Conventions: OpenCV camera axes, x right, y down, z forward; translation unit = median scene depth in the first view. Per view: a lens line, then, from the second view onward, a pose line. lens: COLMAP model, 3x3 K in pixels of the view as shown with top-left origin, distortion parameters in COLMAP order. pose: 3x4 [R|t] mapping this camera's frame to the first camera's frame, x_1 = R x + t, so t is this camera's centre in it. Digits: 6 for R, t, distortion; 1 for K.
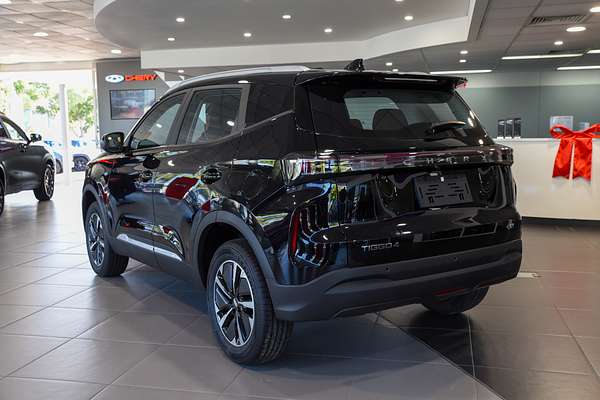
lens RADIAL K [[624.3, 0, 299.5], [0, 624.3, 194.6], [0, 0, 1]] dist [0.049213, 0.000000]
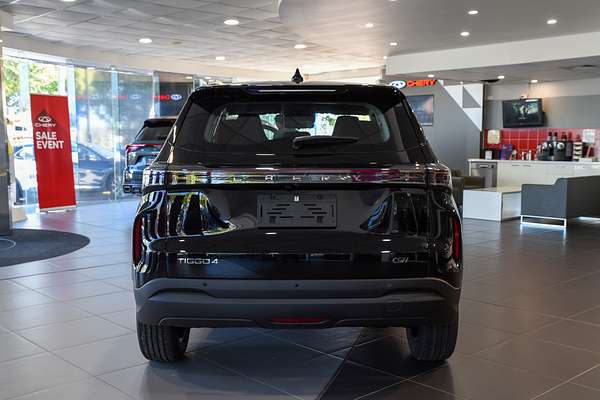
lens RADIAL K [[680.0, 0, 299.8], [0, 680.0, 204.3], [0, 0, 1]] dist [0.054339, 0.000000]
pose [[0.834693, 0.070693, -0.546160, 0.740457], [-0.072622, 0.997196, 0.018086, -0.033350], [0.545906, 0.024567, 0.837486, 0.153109]]
